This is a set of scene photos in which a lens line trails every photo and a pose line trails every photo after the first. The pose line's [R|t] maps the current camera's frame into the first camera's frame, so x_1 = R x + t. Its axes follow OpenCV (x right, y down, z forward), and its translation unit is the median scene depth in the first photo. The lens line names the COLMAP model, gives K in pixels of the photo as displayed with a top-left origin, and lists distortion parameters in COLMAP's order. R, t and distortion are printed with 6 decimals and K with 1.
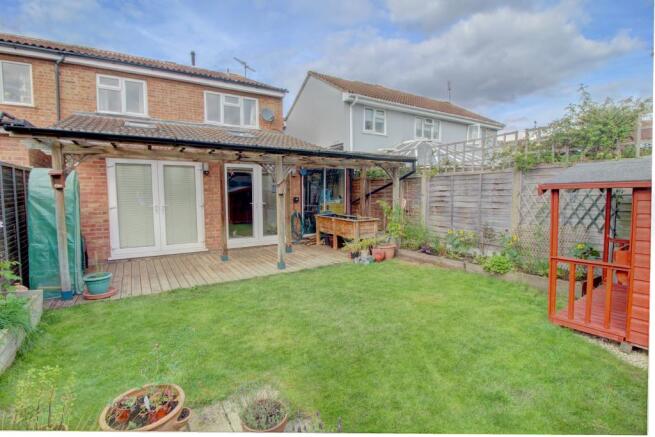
lens RADIAL K [[302.5, 0, 325.2], [0, 302.5, 217.1], [0, 0, 1]] dist [-0.008608, -0.005752]
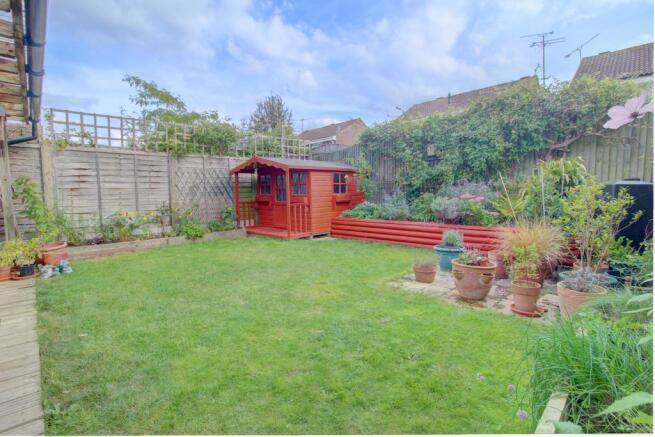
lens RADIAL K [[302.5, 0, 325.5], [0, 302.5, 219.7], [0, 0, 1]] dist [-0.008608, -0.005752]
pose [[-0.212631, -0.084289, 0.973490, -0.598198], [0.085426, 0.990854, 0.104451, 0.021372], [-0.973391, 0.105371, -0.203486, 0.595453]]
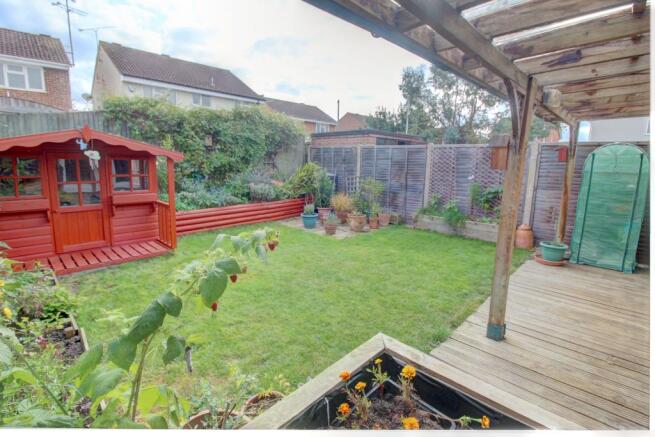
lens RADIAL K [[302.5, 0, 322.0], [0, 302.5, 214.2], [0, 0, 1]] dist [-0.008608, -0.005752]
pose [[-0.976095, 0.019831, -0.216439, 0.193612], [-0.035268, 0.968180, 0.247758, -0.105943], [0.214465, 0.249468, -0.944336, 1.269920]]
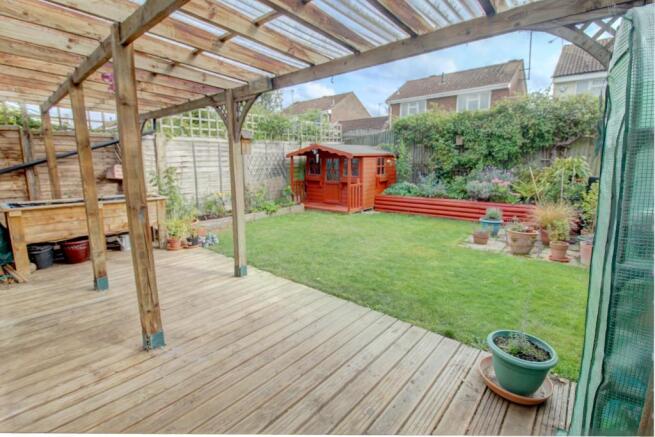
lens RADIAL K [[302.5, 0, 325.5], [0, 302.5, 216.2], [0, 0, 1]] dist [-0.008608, -0.005752]
pose [[-0.294053, -0.168916, 0.940744, -0.738757], [0.077580, 0.976794, 0.199639, -0.062740], [-0.952635, 0.131687, -0.274125, 0.944584]]
